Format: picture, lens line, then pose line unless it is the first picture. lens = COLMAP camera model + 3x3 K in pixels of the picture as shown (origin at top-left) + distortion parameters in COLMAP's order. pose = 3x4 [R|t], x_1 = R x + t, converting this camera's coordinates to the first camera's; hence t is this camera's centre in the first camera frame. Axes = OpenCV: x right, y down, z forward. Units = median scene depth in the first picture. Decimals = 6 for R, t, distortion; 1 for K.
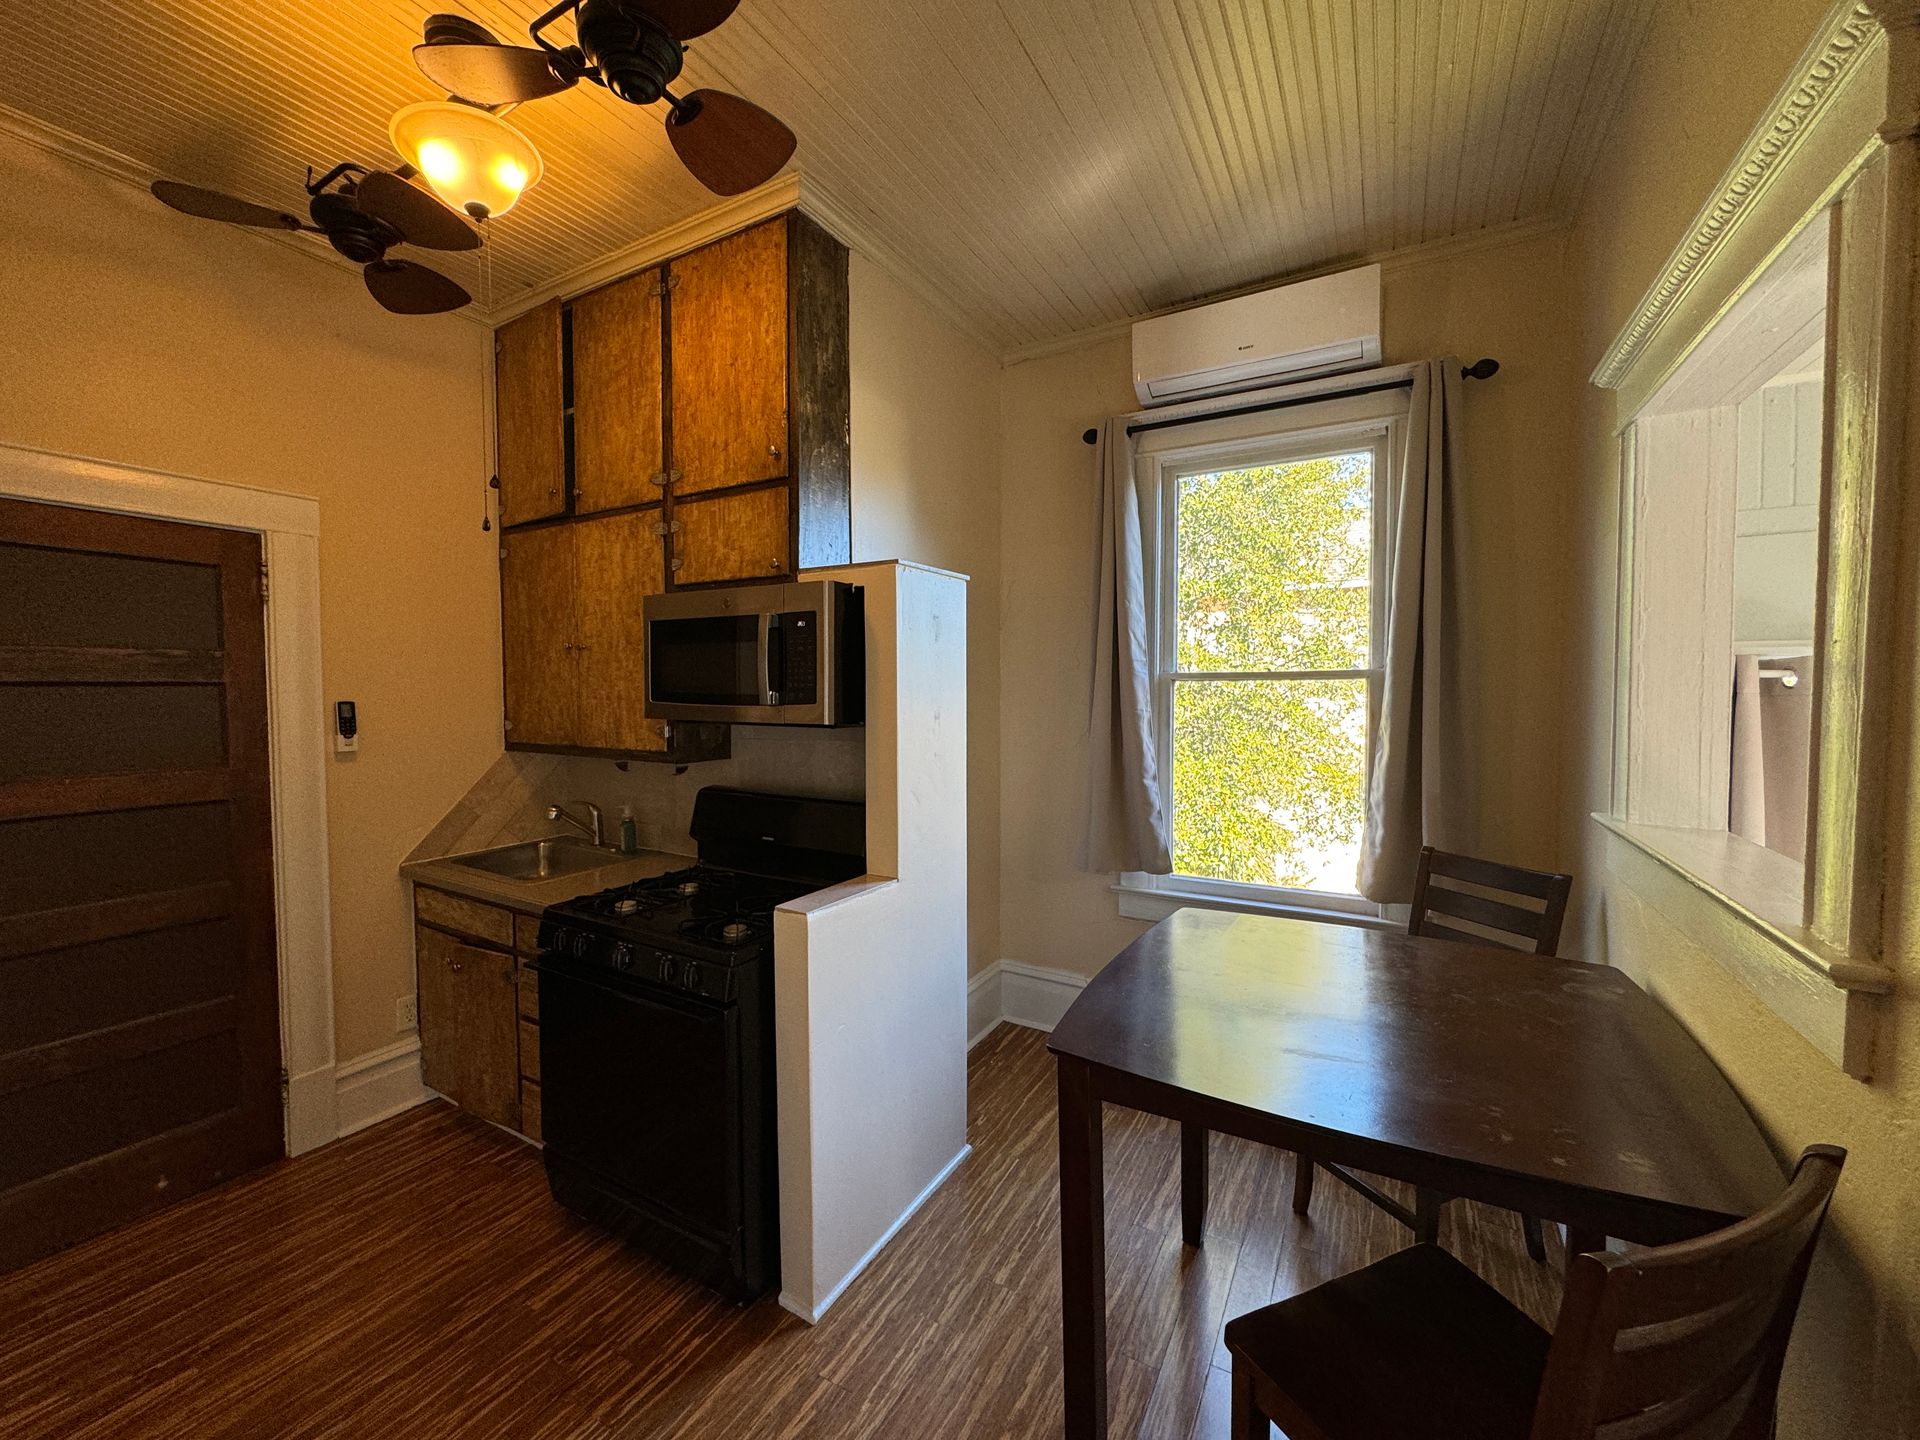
lens RADIAL K [[767.8, 0, 960.8], [0, 767.8, 720.3], [0, 0, 1]] dist [-0.001778, 0.000464]
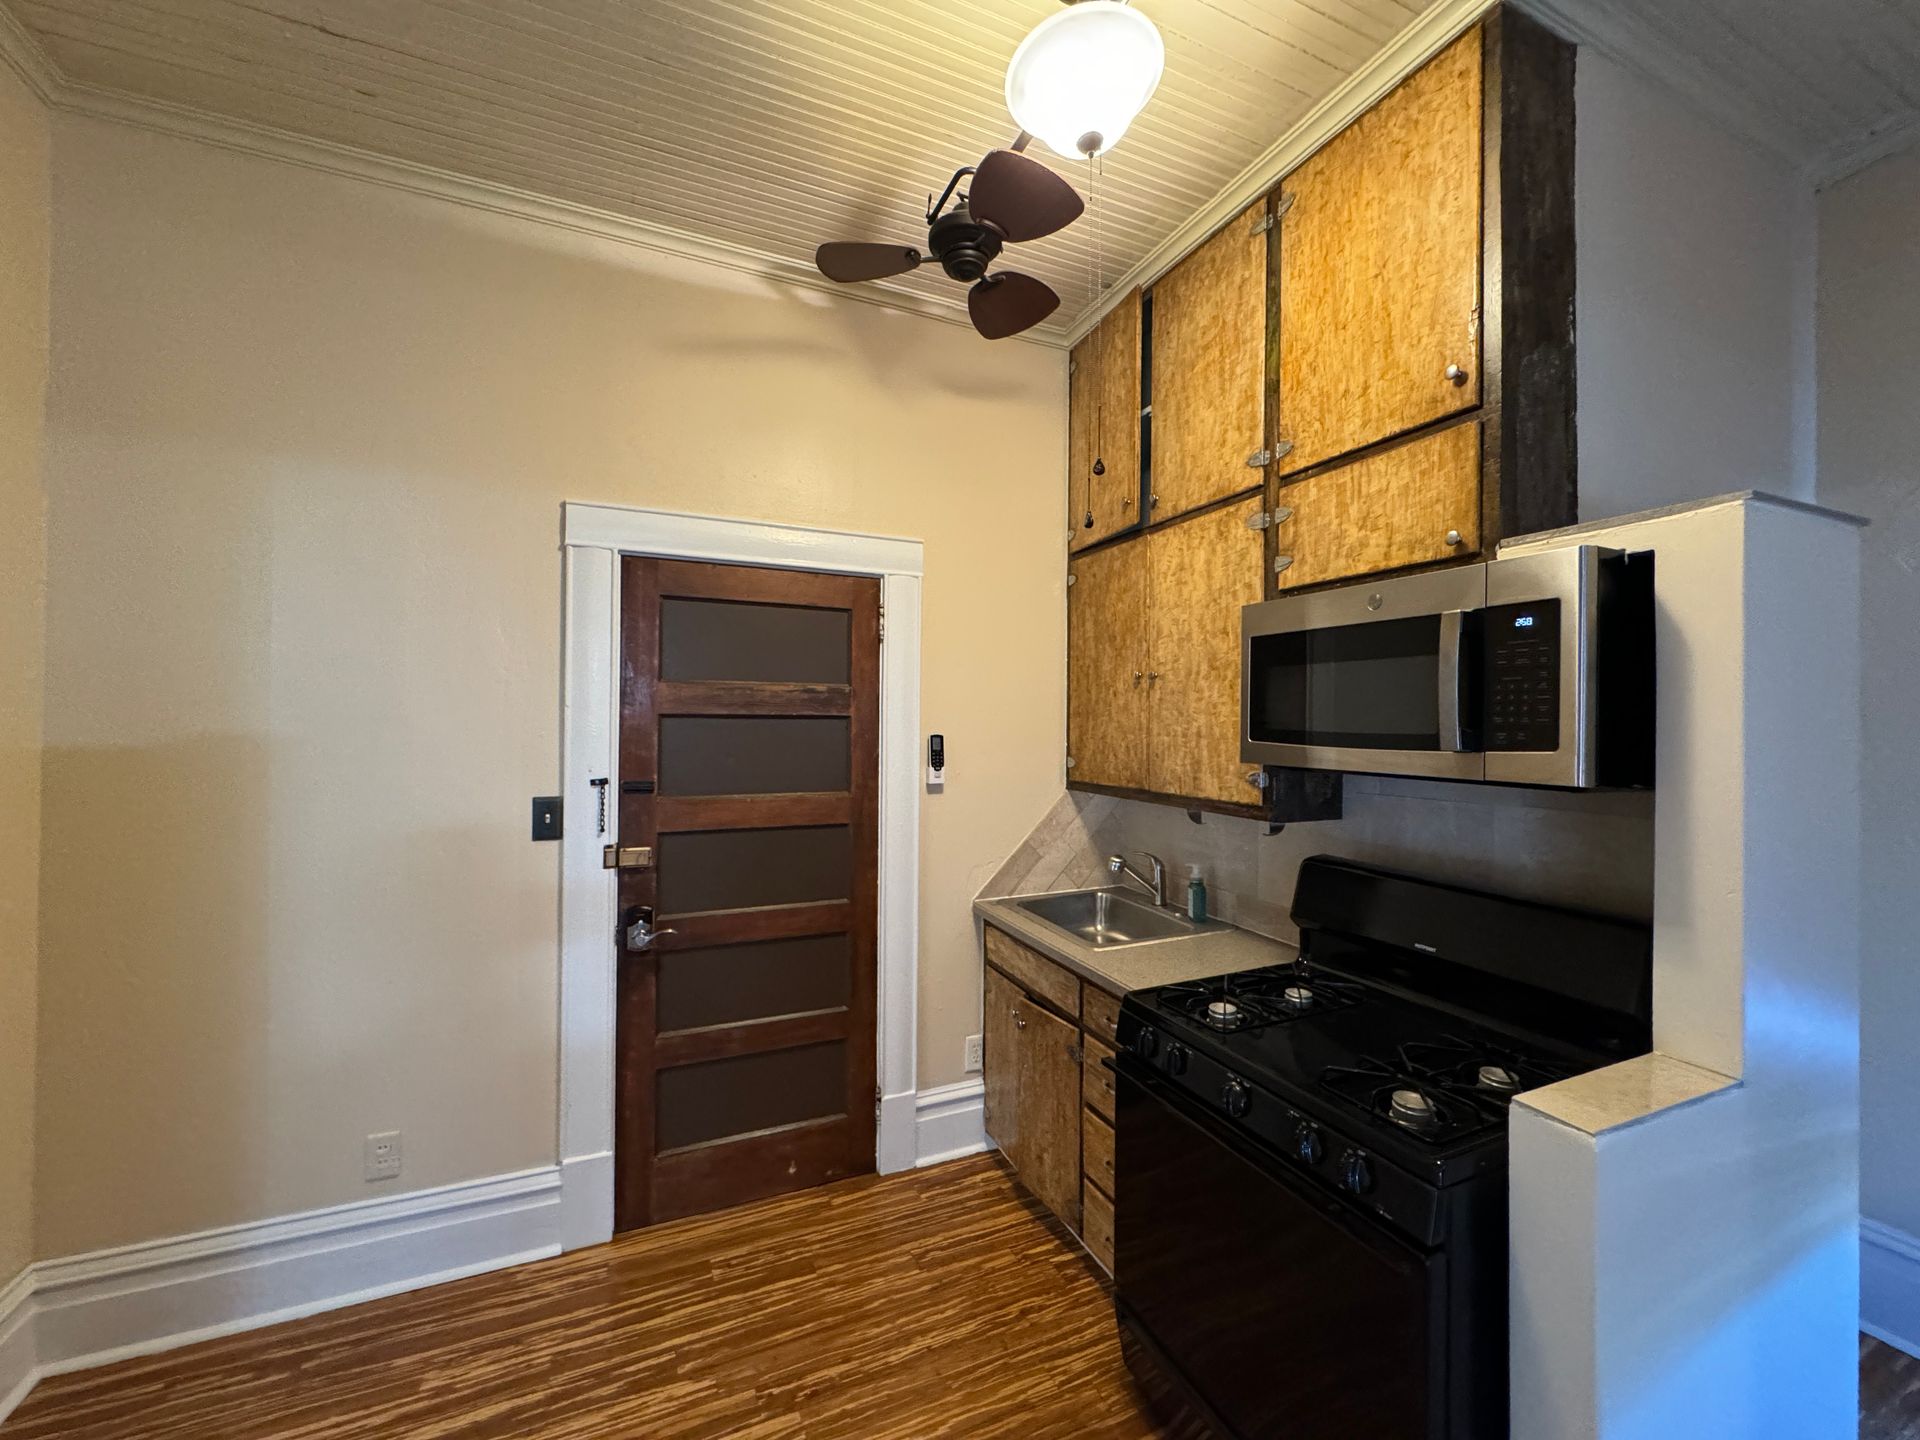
lens RADIAL K [[767.8, 0, 959.0], [0, 767.8, 717.3], [0, 0, 1]] dist [-0.001778, 0.000464]
pose [[0.806460, 0.001587, -0.591287, -0.180544], [-0.031936, 0.998654, -0.040878, -0.007132], [0.590426, 0.051850, 0.805424, 0.201121]]
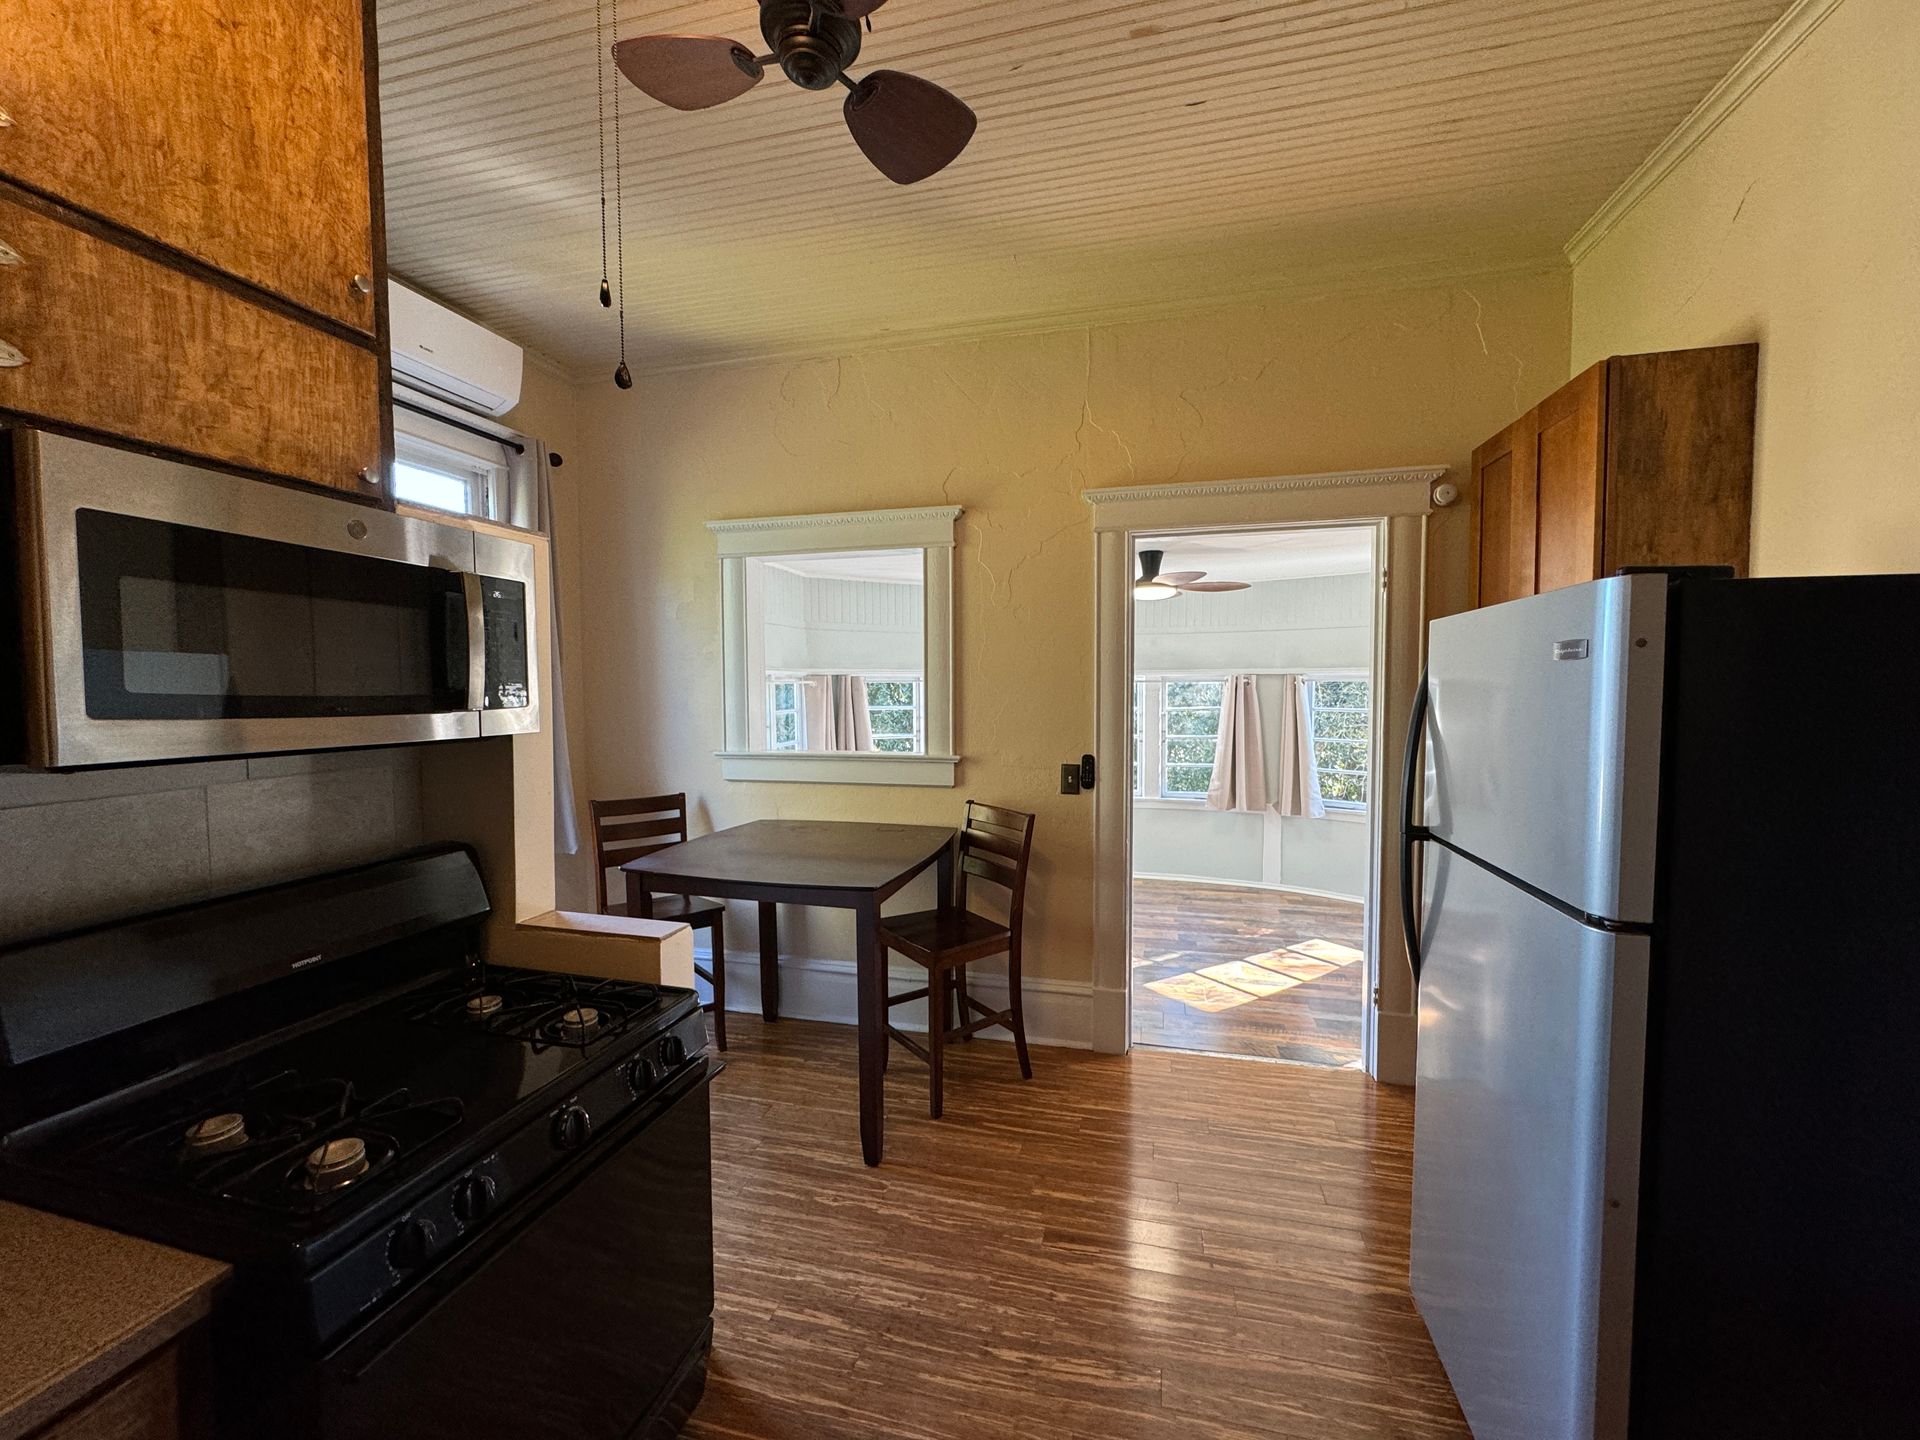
lens RADIAL K [[767.8, 0, 955.4], [0, 767.8, 720.8], [0, 0, 1]] dist [-0.001778, 0.000464]
pose [[-0.256452, -0.039043, 0.965768, -0.871224], [0.048904, 0.997380, 0.053308, -0.022227], [-0.965319, 0.060901, -0.253870, 0.670085]]
